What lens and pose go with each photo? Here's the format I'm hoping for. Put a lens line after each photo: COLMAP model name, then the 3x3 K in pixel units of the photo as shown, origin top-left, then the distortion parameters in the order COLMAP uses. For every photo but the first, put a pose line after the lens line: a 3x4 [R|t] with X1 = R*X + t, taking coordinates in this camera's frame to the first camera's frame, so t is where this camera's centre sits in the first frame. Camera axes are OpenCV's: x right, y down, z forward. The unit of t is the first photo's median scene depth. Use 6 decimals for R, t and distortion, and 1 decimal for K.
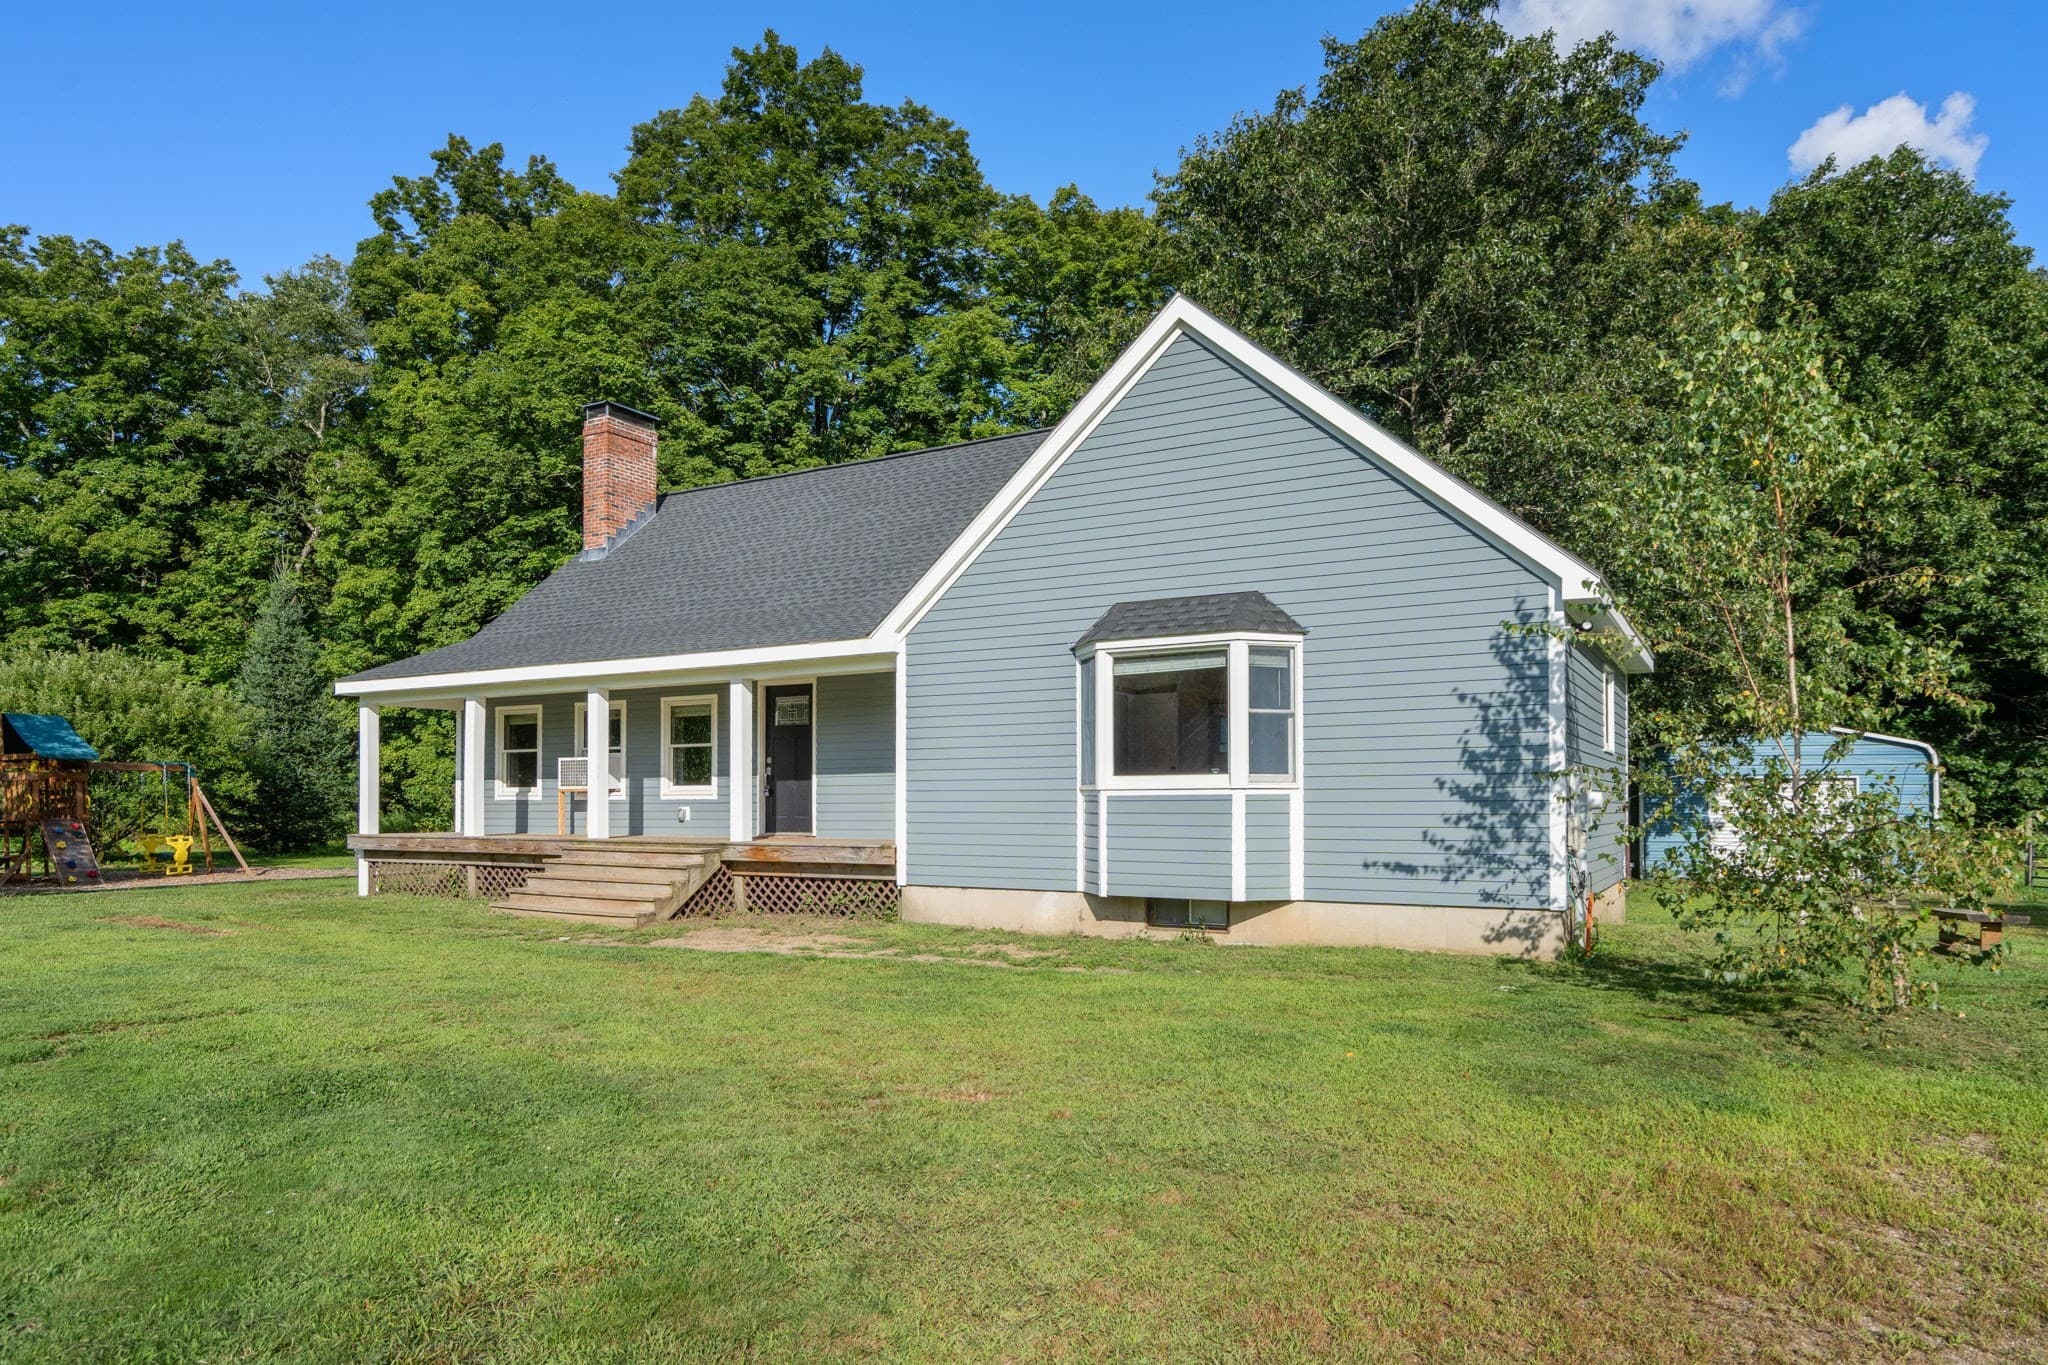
lens RADIAL K [[1235.6, 0, 1011.2], [0, 1235.6, 789.0], [0, 0, 1]] dist [0.010468, 0.003972]
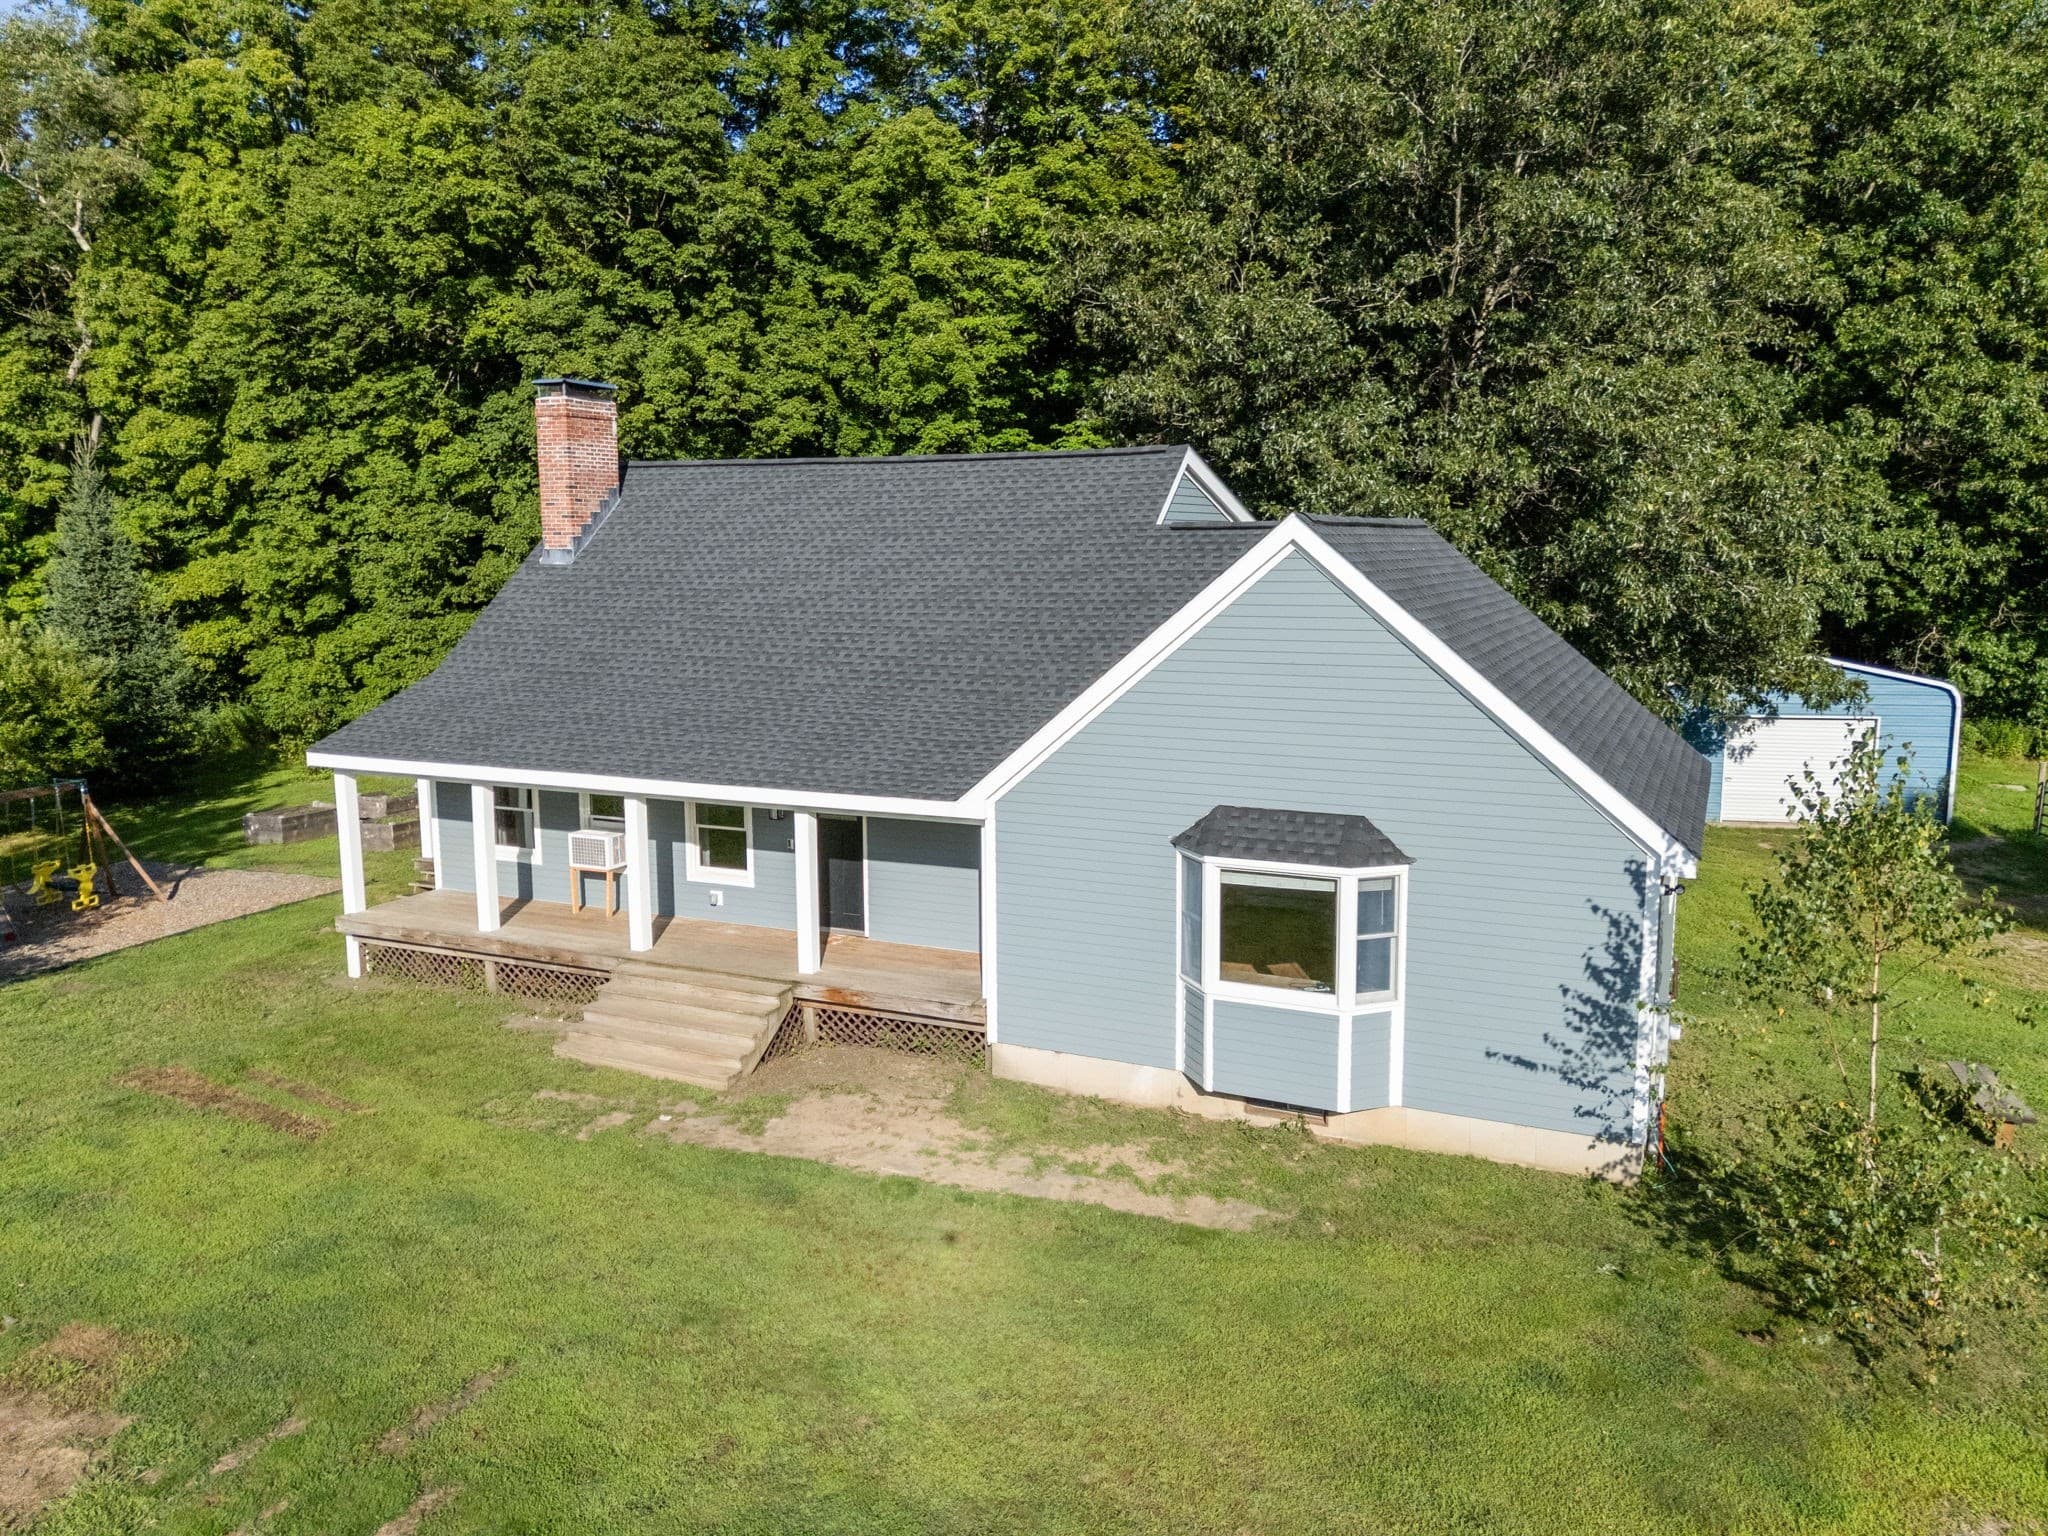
lens RADIAL K [[1479.0, 0, 1019.9], [0, 1479.0, 755.0], [0, 0, 1]] dist [0.043139, -0.016973]
pose [[0.995784, -0.020295, 0.089455, -0.064099], [0.005832, 0.987251, 0.159064, -0.131613], [-0.091542, -0.157872, 0.983207, -0.061768]]
